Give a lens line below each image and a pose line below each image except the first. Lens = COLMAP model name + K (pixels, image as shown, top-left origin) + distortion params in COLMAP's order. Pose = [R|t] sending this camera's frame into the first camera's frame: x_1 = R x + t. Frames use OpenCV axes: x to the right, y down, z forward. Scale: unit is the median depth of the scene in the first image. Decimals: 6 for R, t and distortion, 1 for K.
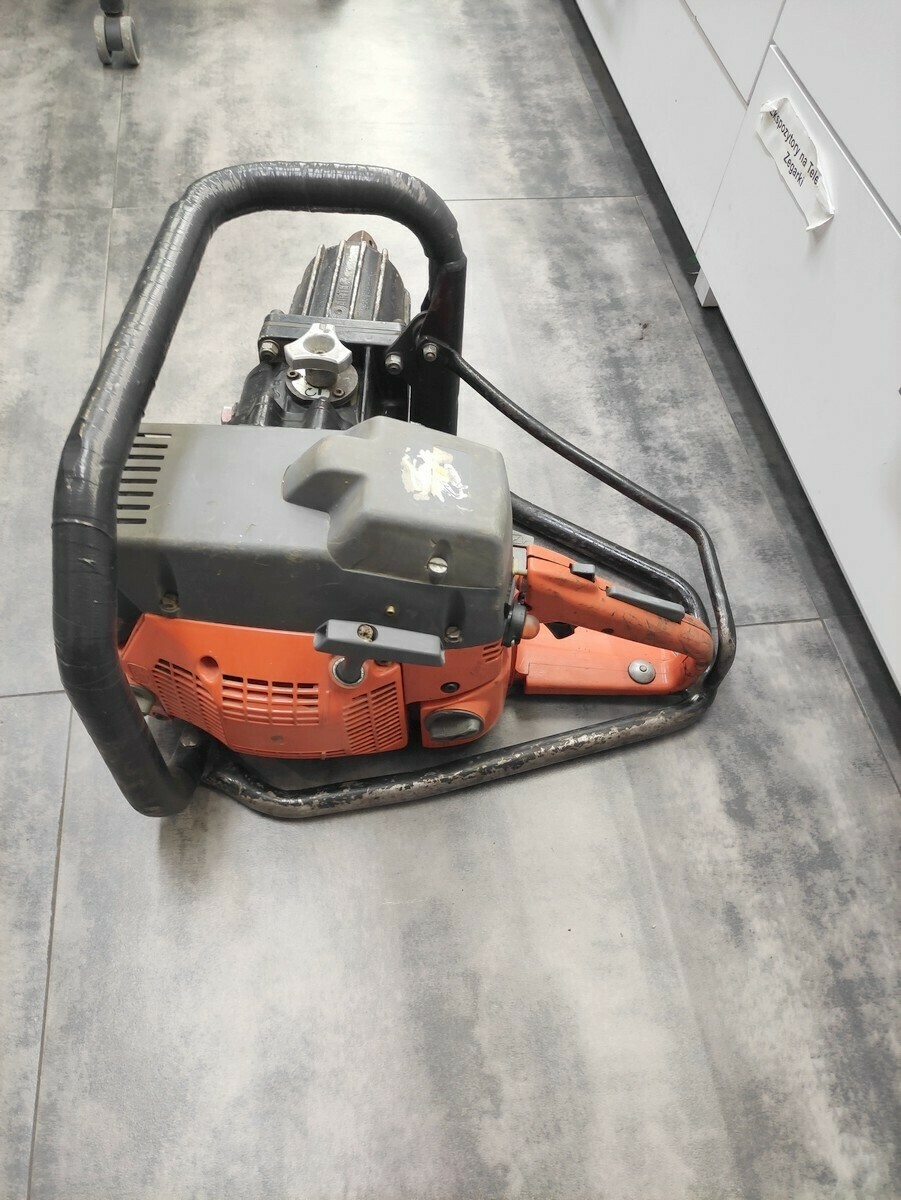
lens RADIAL K [[883.0, 0, 448.2], [0, 883.0, 594.5], [0, 0, 1]] dist [0.029847, -0.019030]
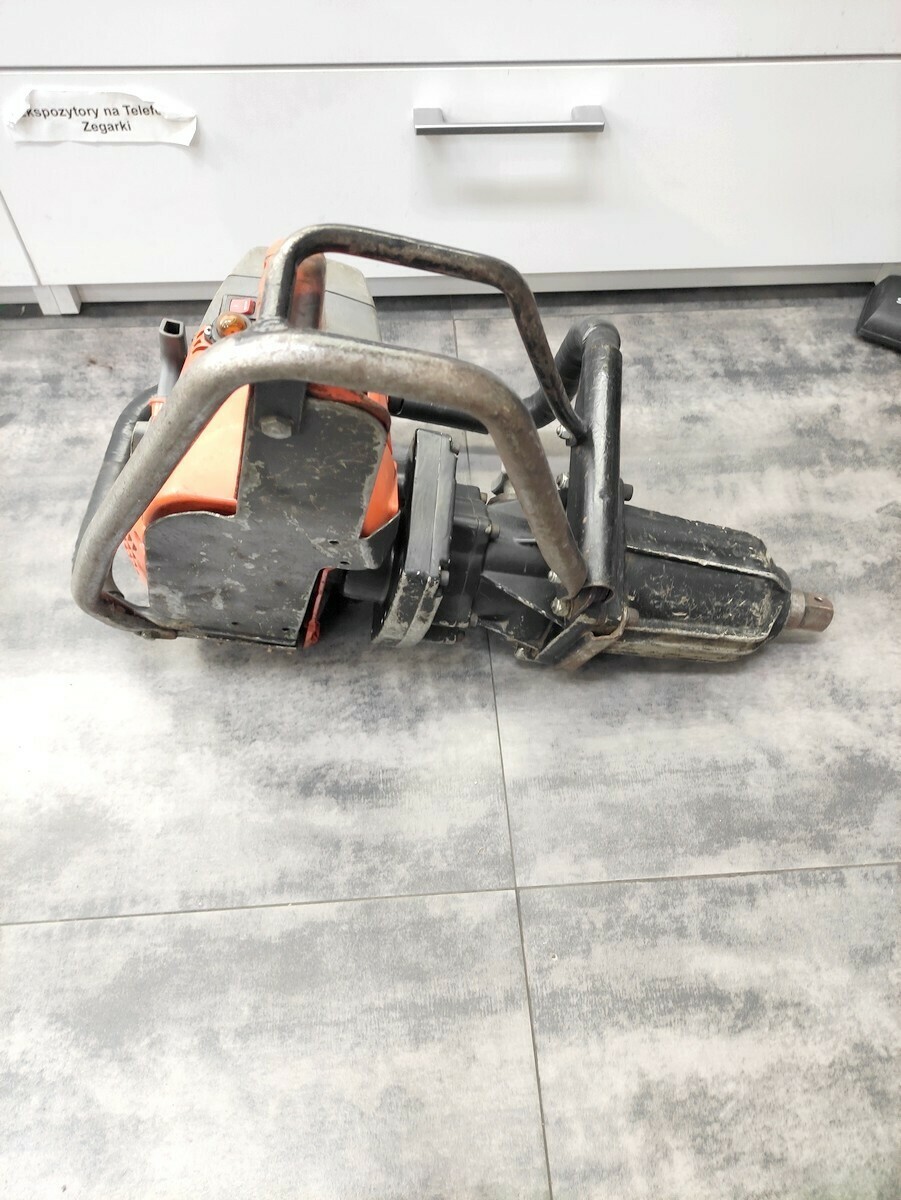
lens RADIAL K [[883.0, 0, 448.2], [0, 883.0, 594.5], [0, 0, 1]] dist [0.029847, -0.019030]
pose [[0.086599, -0.883409, 0.460531, -0.605936], [0.821984, 0.324545, 0.467988, -0.524208], [-0.562889, 0.338022, 0.754253, 0.208136]]
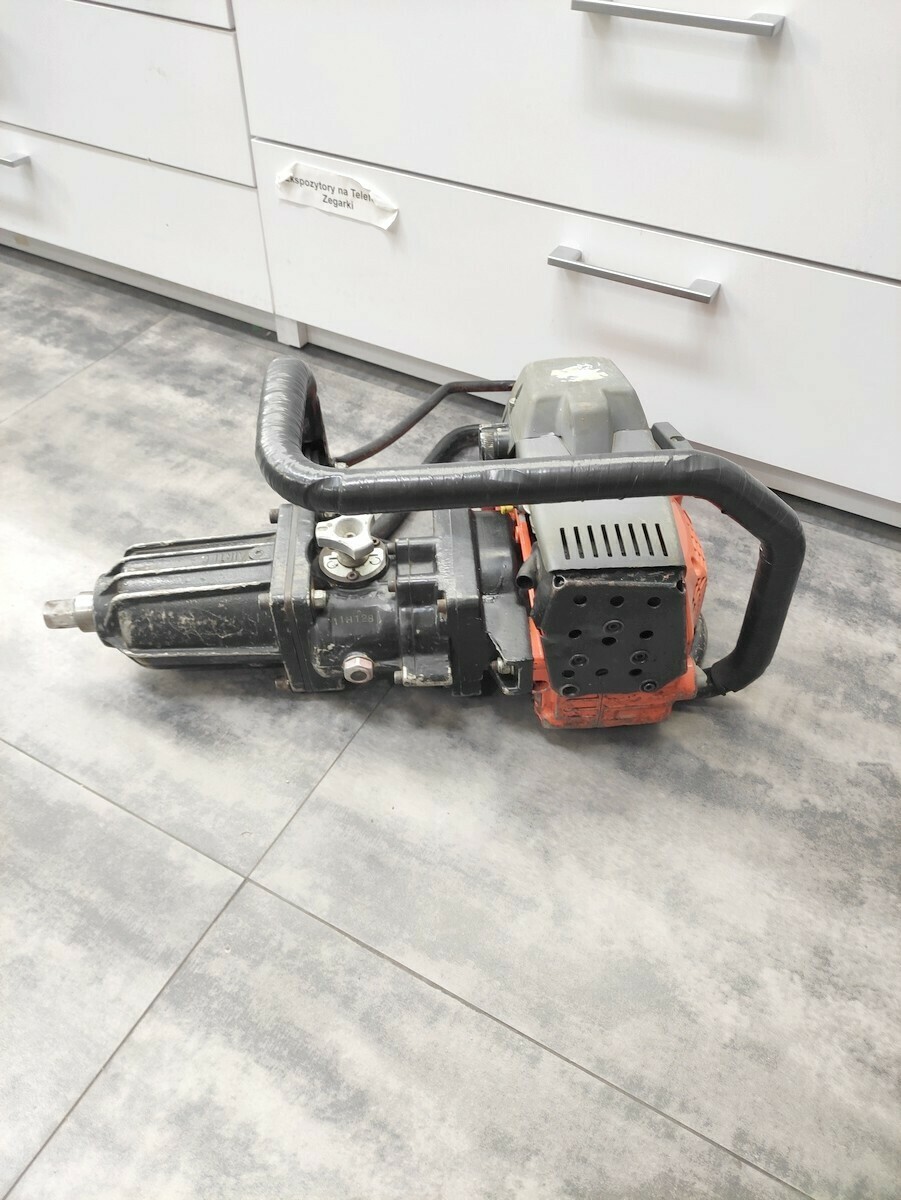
lens RADIAL K [[883.0, 0, 448.2], [0, 883.0, 594.5], [0, 0, 1]] dist [0.029847, -0.019030]
pose [[0.610485, -0.616840, 0.496806, -0.595222], [0.680962, 0.729109, 0.068491, -0.037777], [-0.404474, 0.296493, 0.865155, -0.034020]]
